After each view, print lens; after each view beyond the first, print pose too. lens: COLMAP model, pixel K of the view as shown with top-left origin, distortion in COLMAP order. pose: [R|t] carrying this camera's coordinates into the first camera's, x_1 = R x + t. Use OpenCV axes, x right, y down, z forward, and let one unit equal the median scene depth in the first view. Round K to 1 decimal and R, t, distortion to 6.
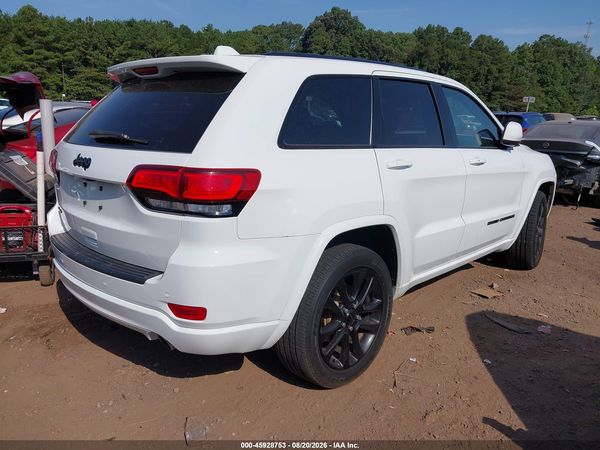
lens RADIAL K [[471.2, 0, 303.2], [0, 471.2, 224.1], [0, 0, 1]] dist [0.004864, -0.006862]
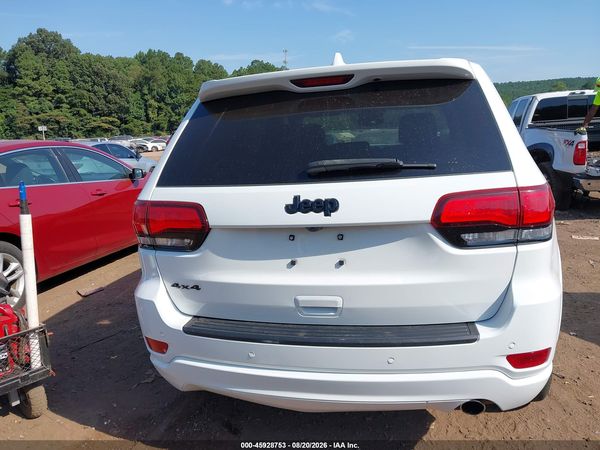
lens RADIAL K [[471.2, 0, 303.2], [0, 471.2, 224.1], [0, 0, 1]] dist [0.004864, -0.006862]
pose [[0.858465, -0.163644, 0.486065, -0.849687], [0.185792, 0.982585, 0.002672, -0.110864], [-0.478038, 0.088013, 0.873919, 0.385454]]
